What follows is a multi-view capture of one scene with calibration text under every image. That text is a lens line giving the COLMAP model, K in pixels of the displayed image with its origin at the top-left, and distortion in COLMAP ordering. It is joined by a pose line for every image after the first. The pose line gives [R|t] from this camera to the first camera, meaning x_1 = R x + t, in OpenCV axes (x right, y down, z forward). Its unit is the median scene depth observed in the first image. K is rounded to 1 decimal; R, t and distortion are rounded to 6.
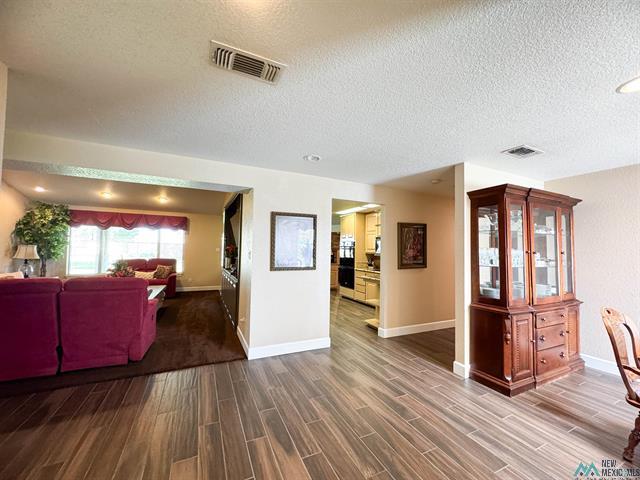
lens RADIAL K [[253.7, 0, 321.1], [0, 253.7, 239.7], [0, 0, 1]] dist [-0.003442, -0.000674]
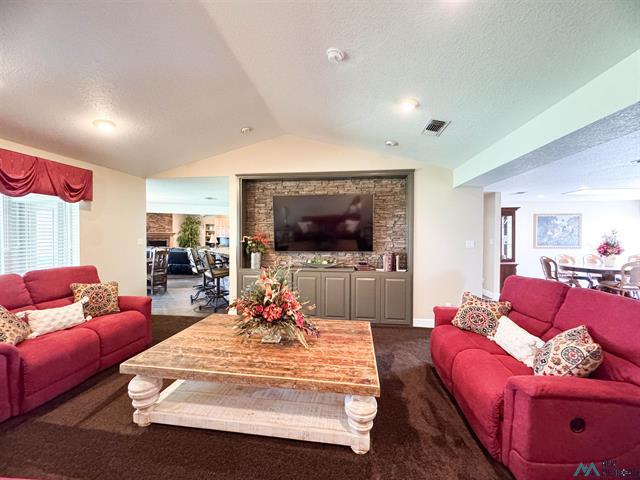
lens RADIAL K [[253.7, 0, 320.0], [0, 253.7, 238.8], [0, 0, 1]] dist [-0.003442, -0.000674]
pose [[0.553134, -0.029984, 0.832552, -0.836308], [-0.018615, 0.998658, 0.048334, -0.000133], [-0.832884, -0.042233, 0.551834, 0.502369]]
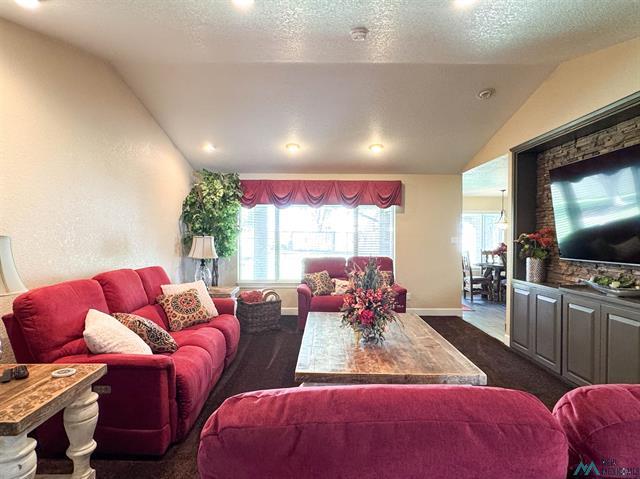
lens RADIAL K [[352.5, 0, 319.0], [0, 352.5, 238.9], [0, 0, 1]] dist [0.001169, 0.000181]
pose [[0.901556, -0.012339, -0.432486, -0.444532], [0.027100, 0.999241, 0.027984, 0.010140], [0.431812, -0.036950, 0.901206, 0.287597]]
